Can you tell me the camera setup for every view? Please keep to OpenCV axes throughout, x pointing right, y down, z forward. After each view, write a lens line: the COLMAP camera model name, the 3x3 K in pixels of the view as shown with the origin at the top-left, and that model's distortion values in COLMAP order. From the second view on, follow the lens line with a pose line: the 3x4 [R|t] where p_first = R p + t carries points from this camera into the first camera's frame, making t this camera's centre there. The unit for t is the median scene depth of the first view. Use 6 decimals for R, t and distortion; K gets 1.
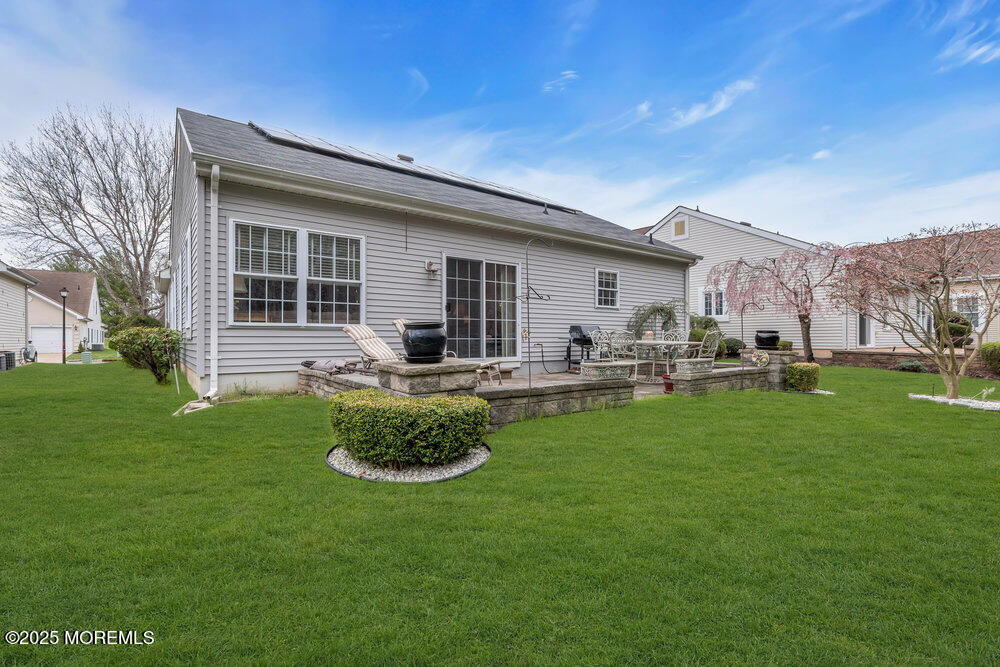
lens RADIAL K [[454.8, 0, 497.2], [0, 454.8, 335.0], [0, 0, 1]] dist [0.003053, 0.001796]
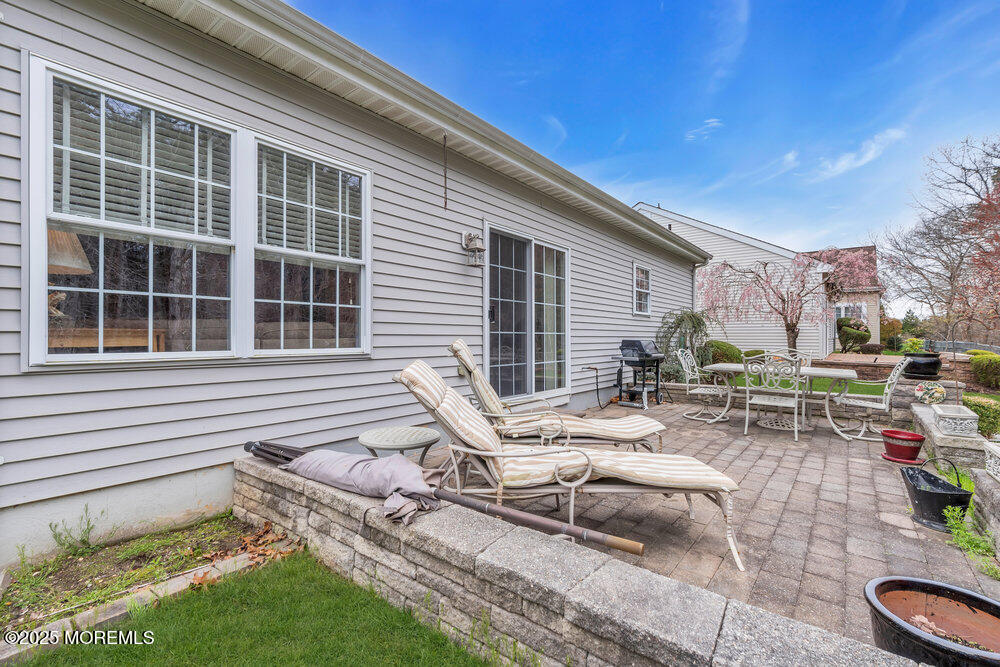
lens RADIAL K [[454.8, 0, 502.6], [0, 454.8, 335.6], [0, 0, 1]] dist [0.003053, 0.001796]
pose [[0.966854, 0.004394, 0.255292, -0.293290], [-0.005712, 0.999974, 0.004422, -0.041955], [-0.255266, -0.005734, 0.966854, 0.506893]]
